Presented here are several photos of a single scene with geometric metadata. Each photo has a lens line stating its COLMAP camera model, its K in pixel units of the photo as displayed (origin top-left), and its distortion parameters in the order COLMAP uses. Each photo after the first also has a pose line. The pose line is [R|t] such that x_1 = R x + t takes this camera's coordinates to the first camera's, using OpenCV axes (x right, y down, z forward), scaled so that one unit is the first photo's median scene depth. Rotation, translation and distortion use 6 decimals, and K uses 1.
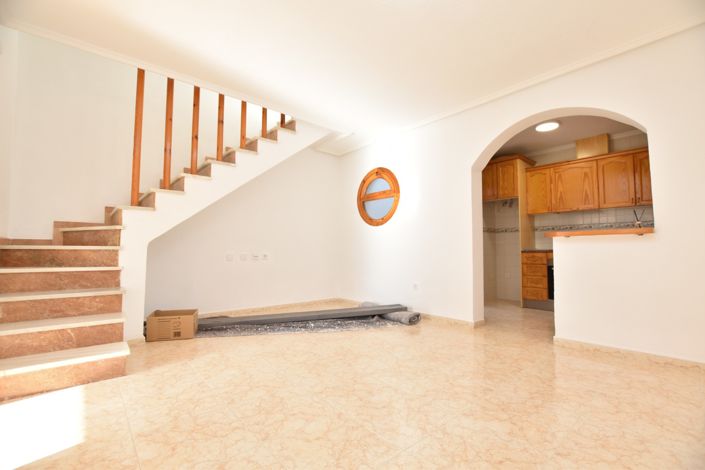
lens RADIAL K [[308.4, 0, 355.9], [0, 308.4, 234.7], [0, 0, 1]] dist [-0.026714, 0.000105]
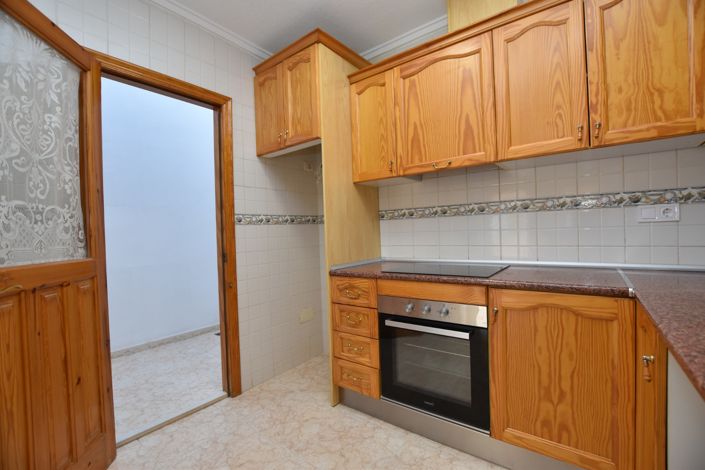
lens RADIAL K [[308.4, 0, 355.9], [0, 308.4, 234.7], [0, 0, 1]] dist [-0.026714, 0.000105]
pose [[0.976791, -0.039514, 0.210520, 0.532197], [0.026830, 0.997667, 0.062772, -0.023047], [-0.212509, -0.055666, 0.975572, 0.642886]]
